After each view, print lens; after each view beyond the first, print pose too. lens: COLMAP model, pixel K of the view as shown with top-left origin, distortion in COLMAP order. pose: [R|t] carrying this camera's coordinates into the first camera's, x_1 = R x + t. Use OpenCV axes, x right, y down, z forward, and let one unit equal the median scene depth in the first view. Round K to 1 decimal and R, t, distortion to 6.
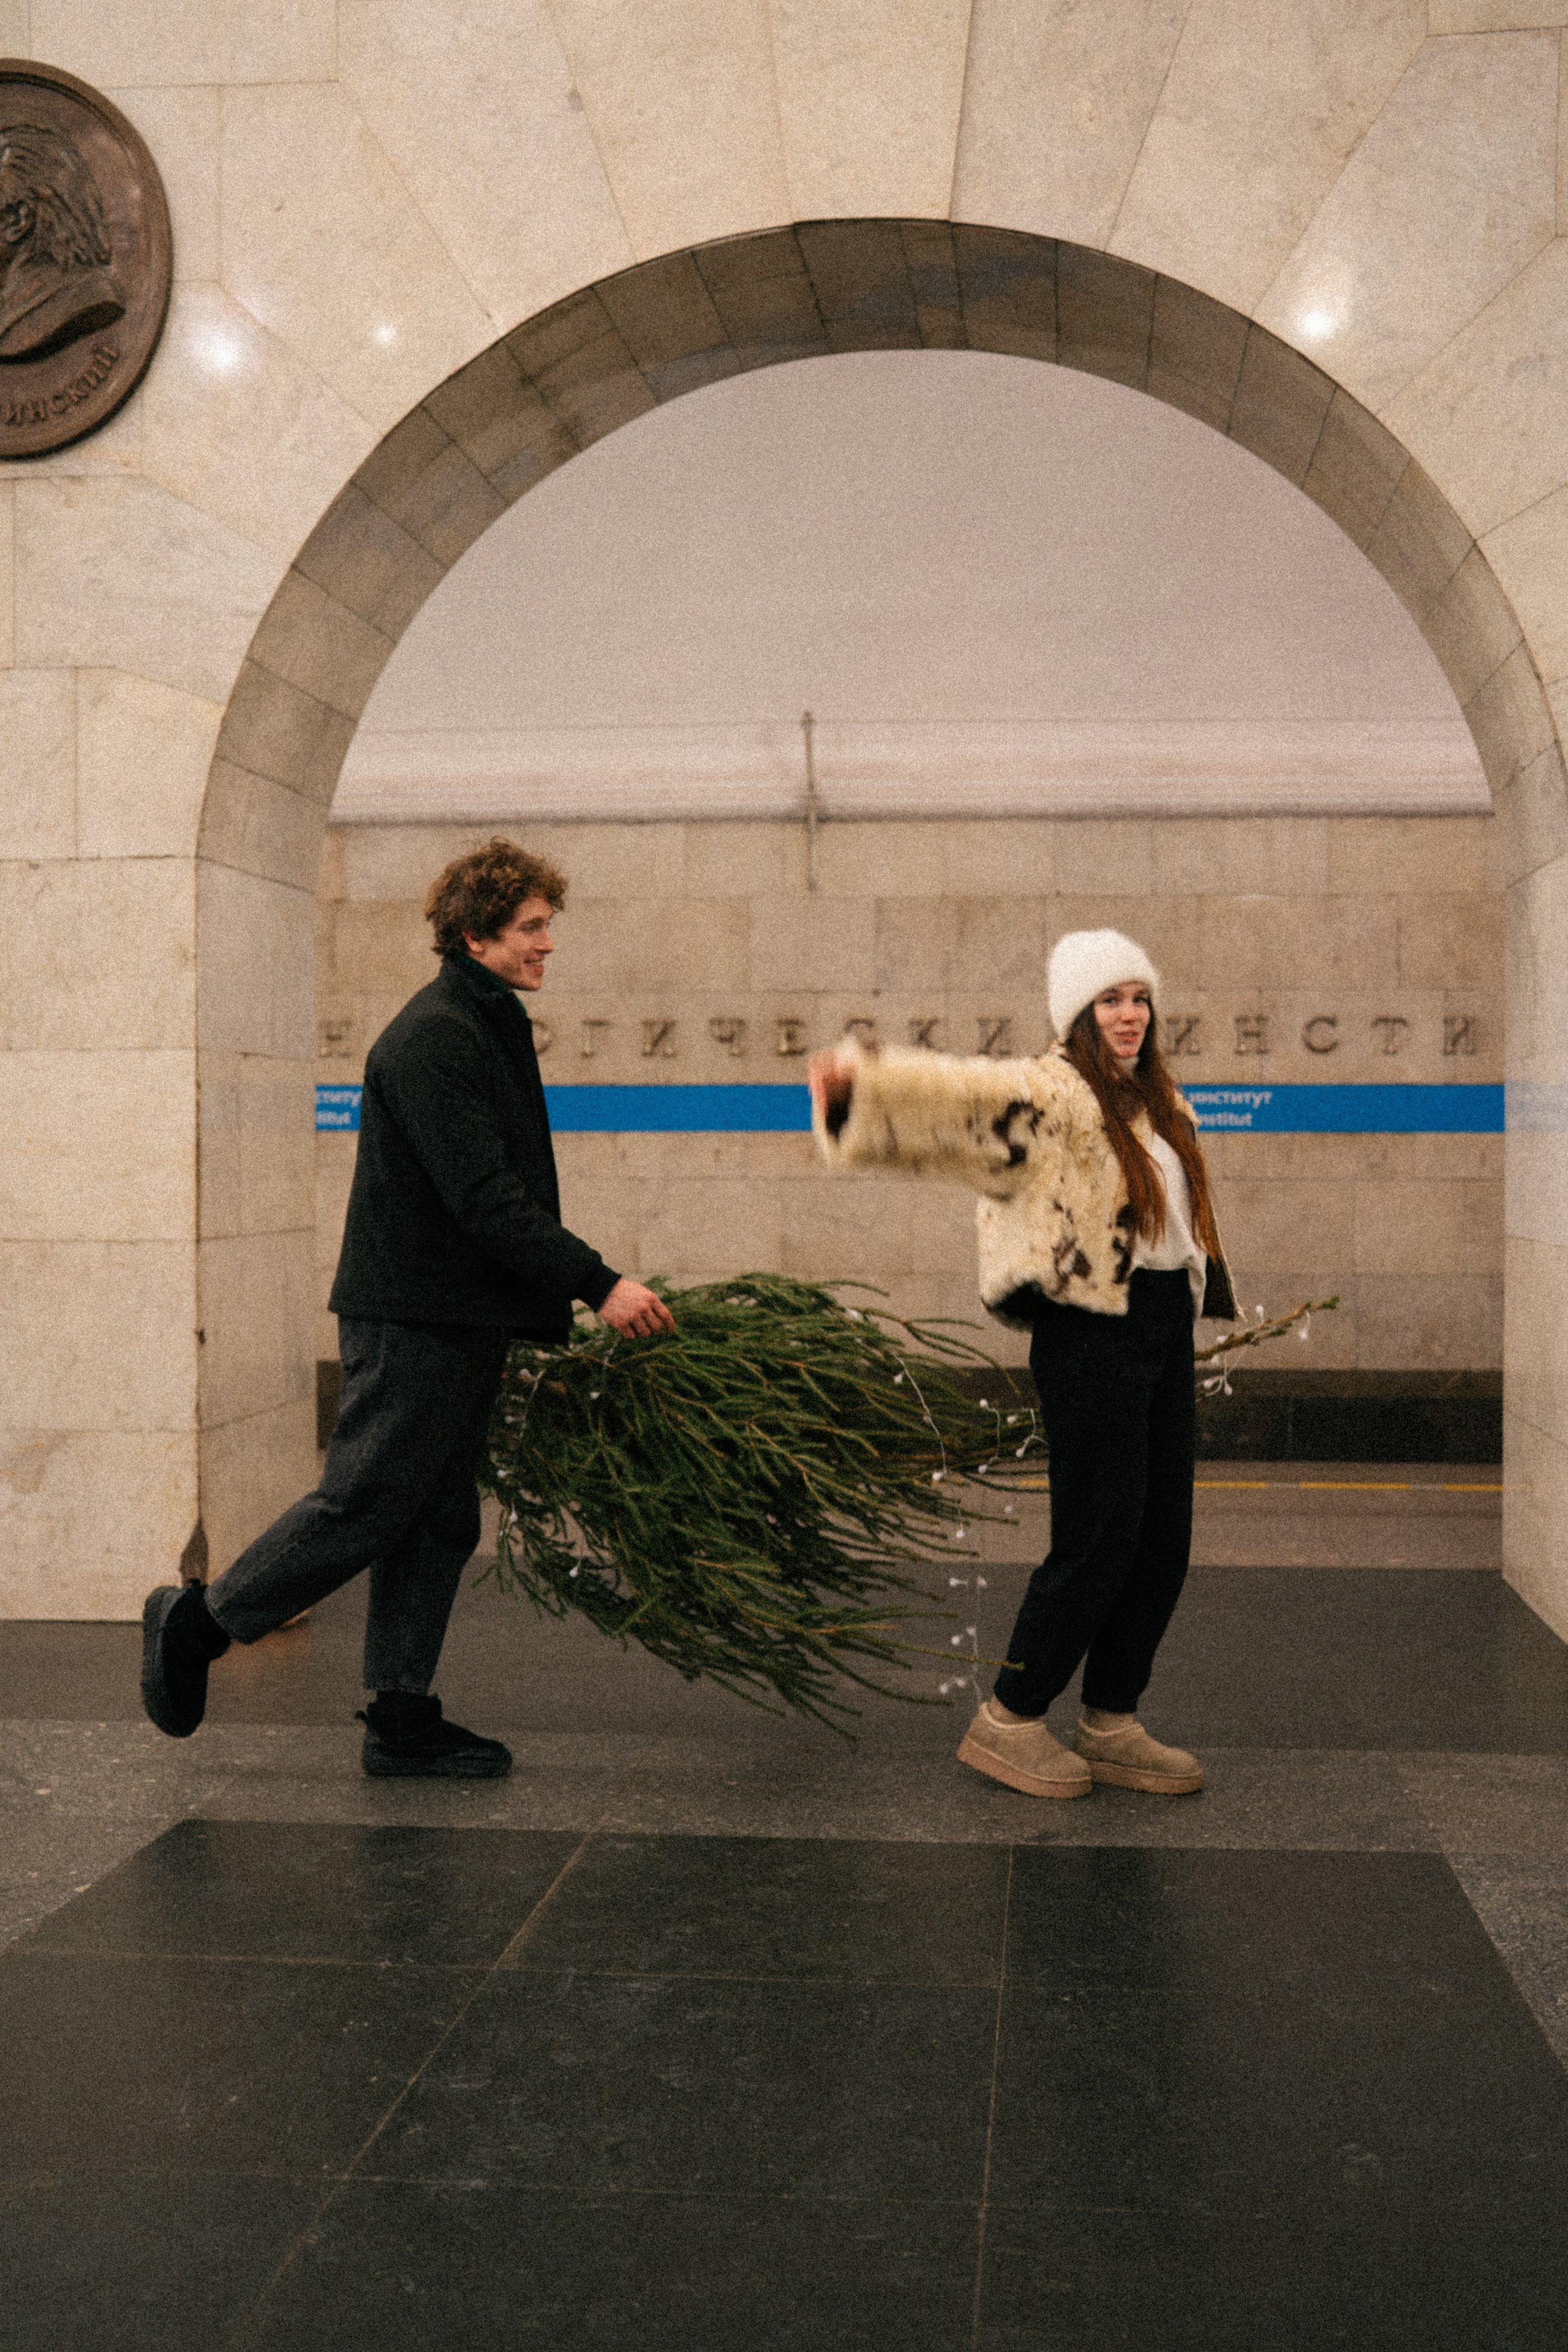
lens RADIAL K [[2513.3, 0, 707.7], [0, 2513.3, 1166.4], [0, 0, 1]] dist [-0.039622, 0.054586]
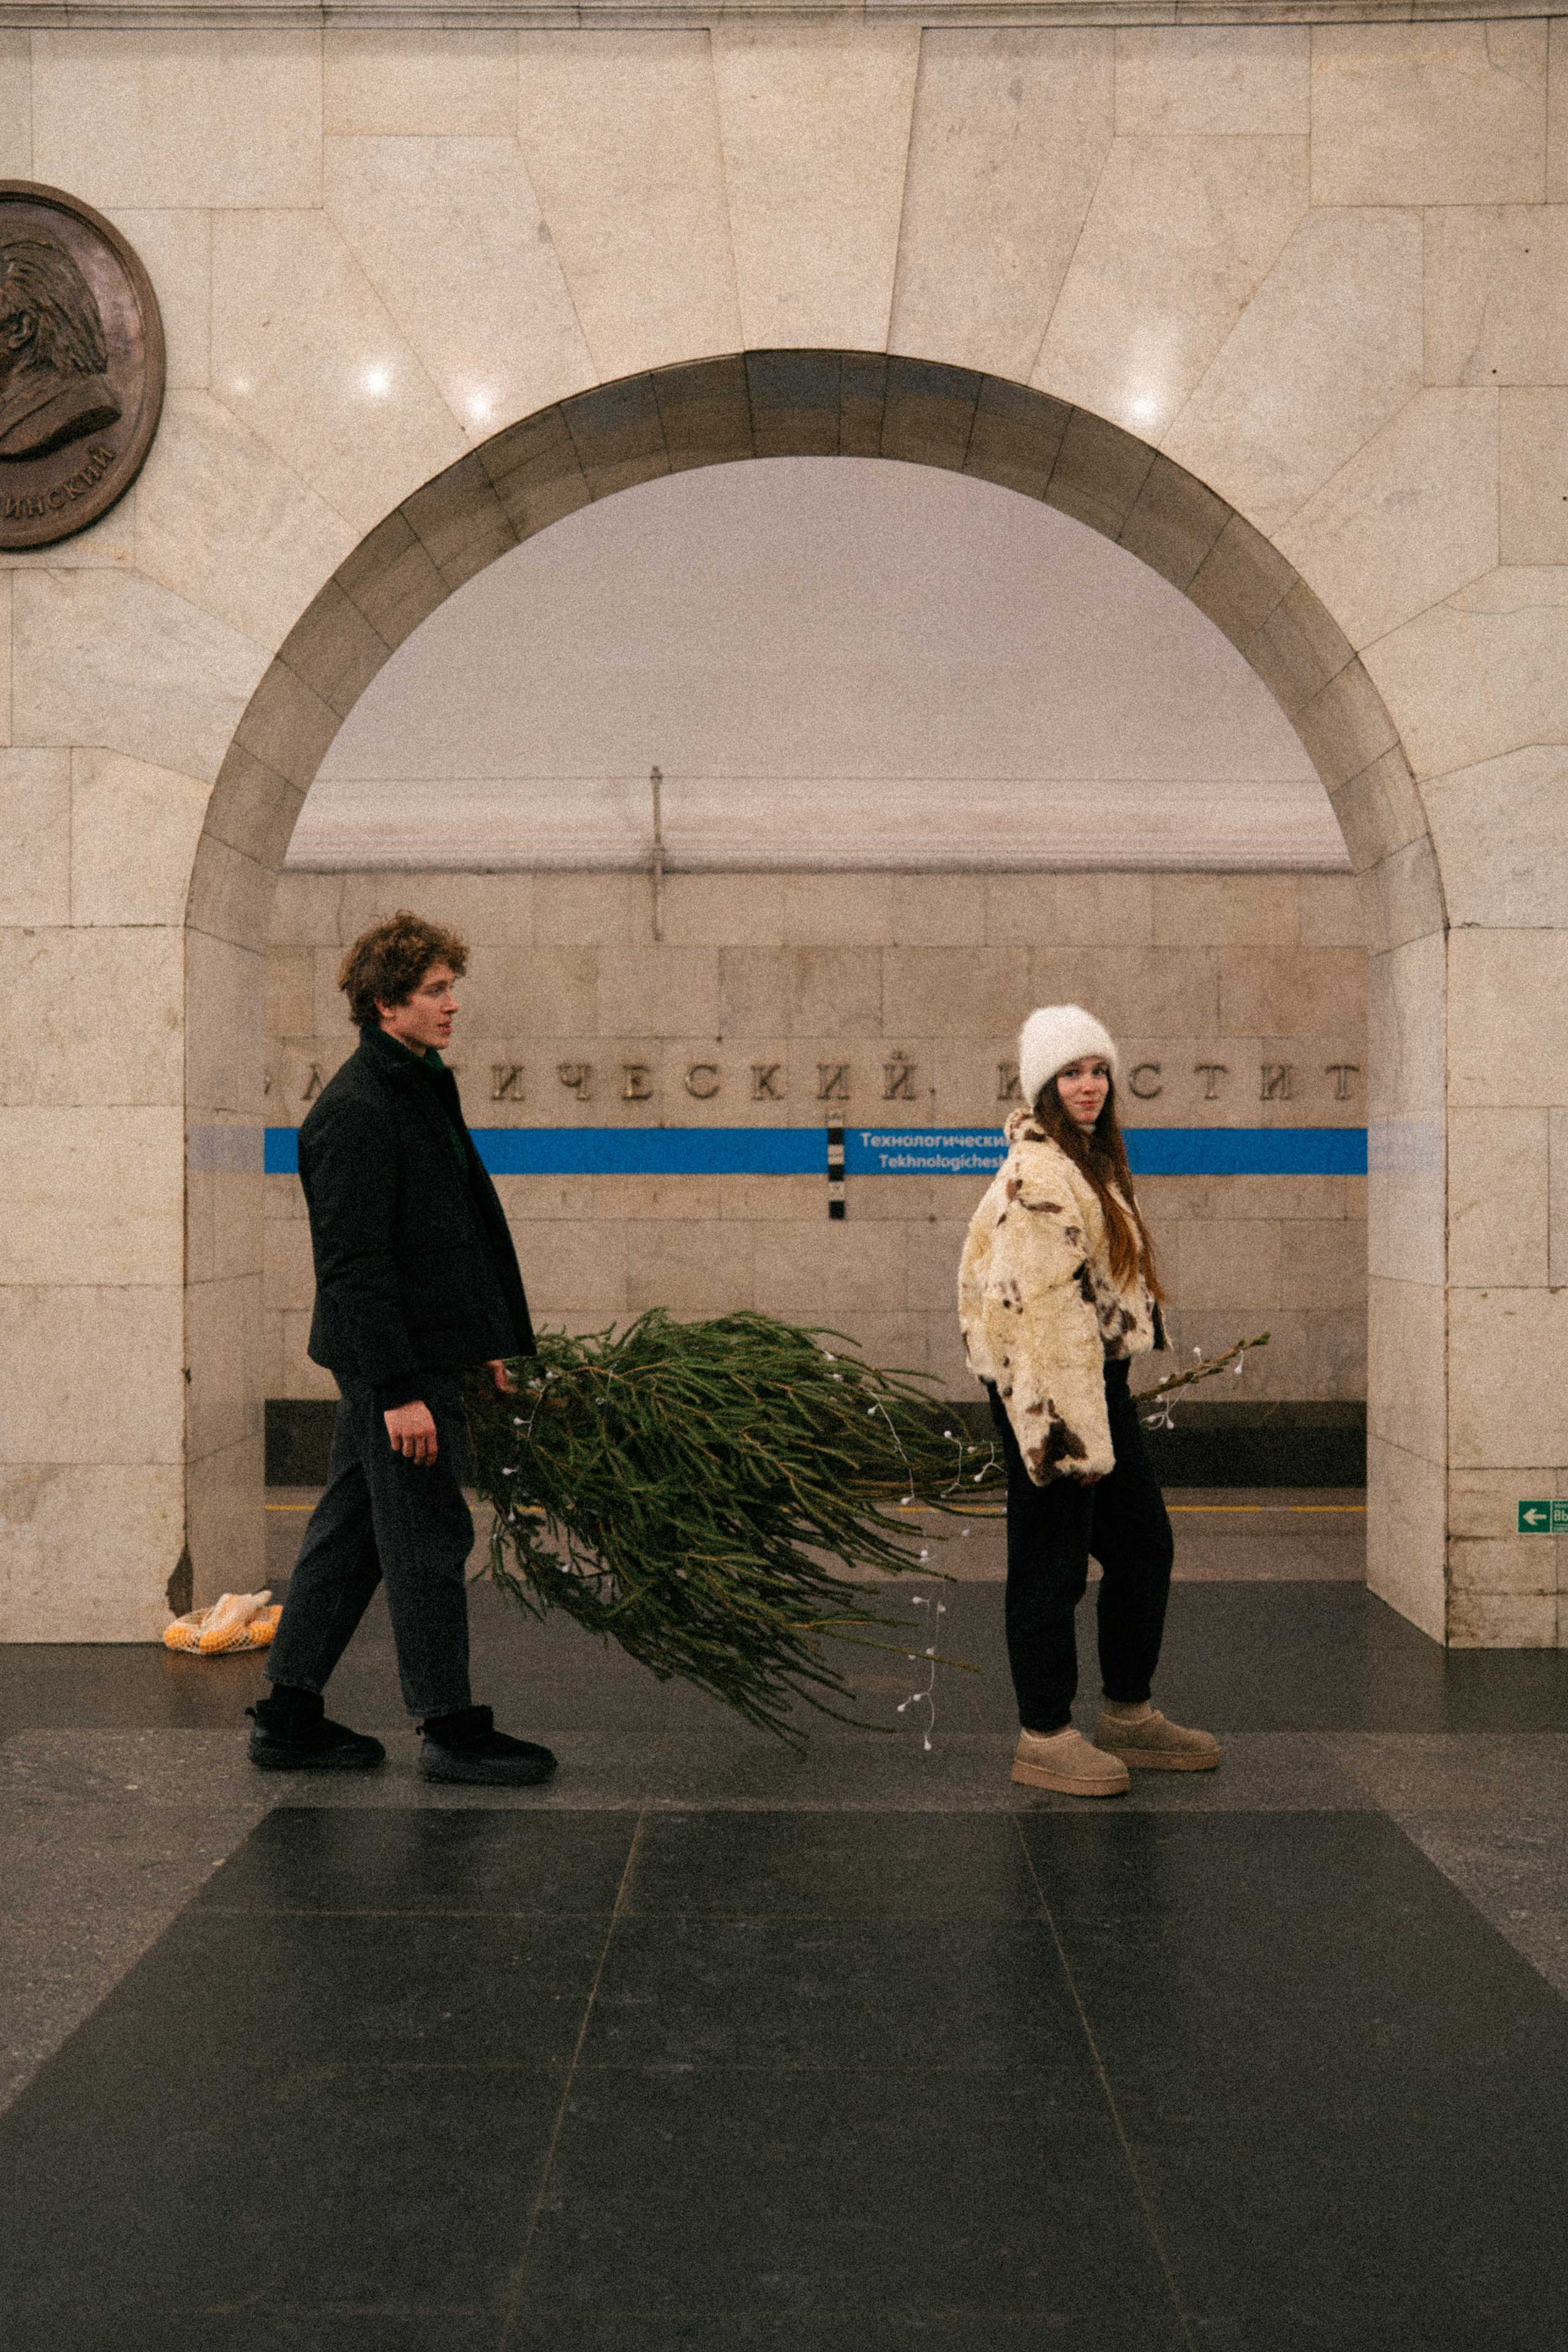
lens RADIAL K [[2513.3, 0, 707.7], [0, 2513.3, 1166.4], [0, 0, 1]] dist [-0.039622, 0.054586]
pose [[0.996717, -0.000408, 0.080967, -0.067685], [0.001654, 0.999881, -0.015327, -0.003921], [-0.080951, 0.015410, 0.996599, -0.080934]]
